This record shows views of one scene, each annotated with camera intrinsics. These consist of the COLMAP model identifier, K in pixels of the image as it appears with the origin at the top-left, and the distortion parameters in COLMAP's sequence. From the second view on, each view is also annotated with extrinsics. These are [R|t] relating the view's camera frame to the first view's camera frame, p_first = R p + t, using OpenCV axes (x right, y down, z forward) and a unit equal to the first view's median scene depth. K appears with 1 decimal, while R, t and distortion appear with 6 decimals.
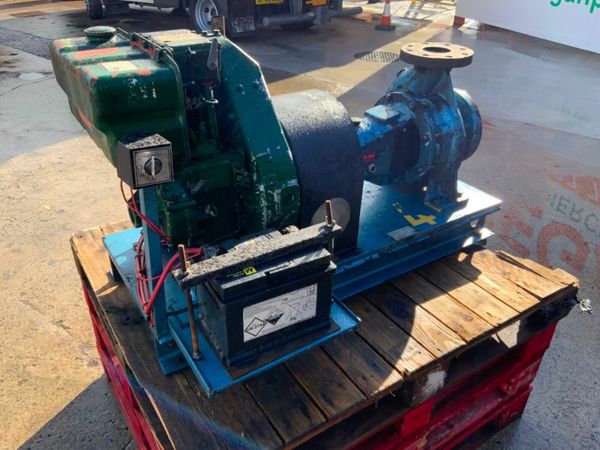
lens RADIAL K [[492.1, 0, 300.0], [0, 492.1, 225.0], [0, 0, 1]] dist [0.078094, -0.173837]
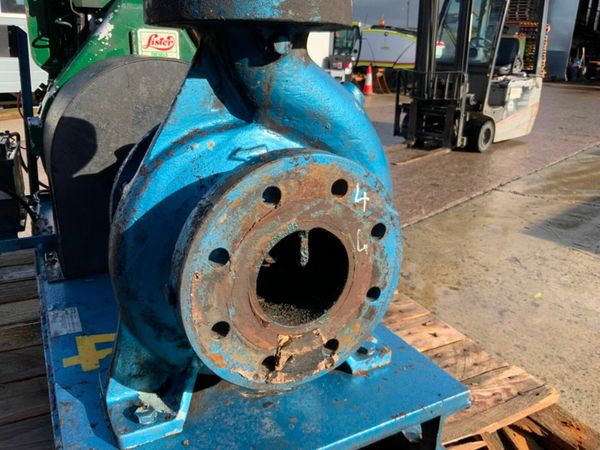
lens RADIAL K [[506.4, 0, 300.0], [0, 506.4, 225.0], [0, 0, 1]] dist [-0.026979, -0.003260]
pose [[-0.077193, 0.304045, -0.949525, 0.358782], [-0.544416, 0.784997, 0.295621, -0.194073], [0.835256, 0.539756, 0.104931, 0.595652]]
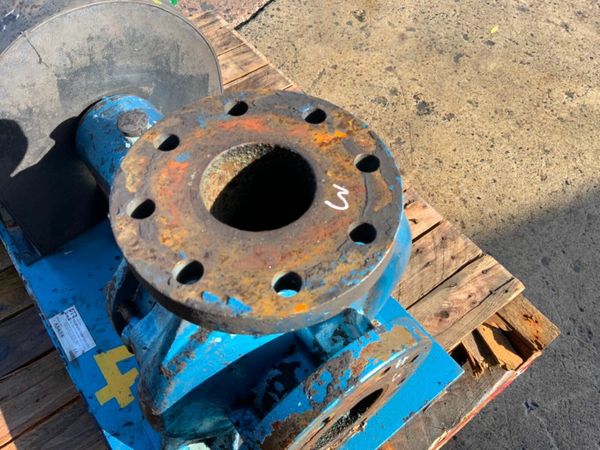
lens RADIAL K [[492.1, 0, 300.0], [0, 492.1, 225.0], [0, 0, 1]] dist [0.078094, -0.173837]
pose [[0.078920, 0.811522, -0.578968, 0.236409], [-0.531602, 0.525569, 0.664211, -0.283437], [0.843309, 0.255361, 0.472885, 0.502254]]
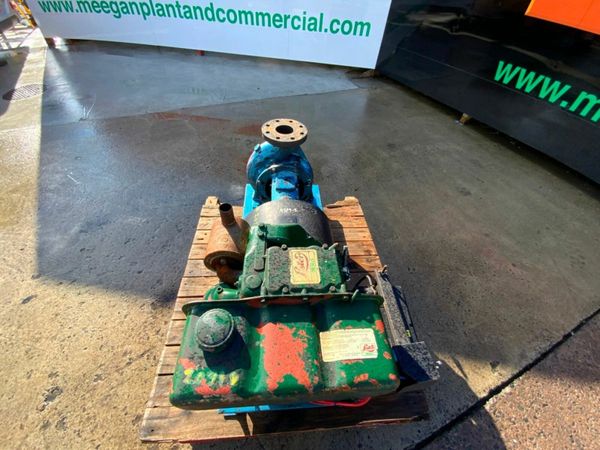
lens RADIAL K [[241.9, 0, 300.0], [0, 241.9, 225.0], [0, 0, 1]] dist [0.001847, -0.012660]
pose [[0.484056, -0.645371, 0.590919, -0.188544], [0.407353, 0.763867, 0.500570, -0.267960], [-0.774438, -0.001591, 0.632648, 0.268337]]
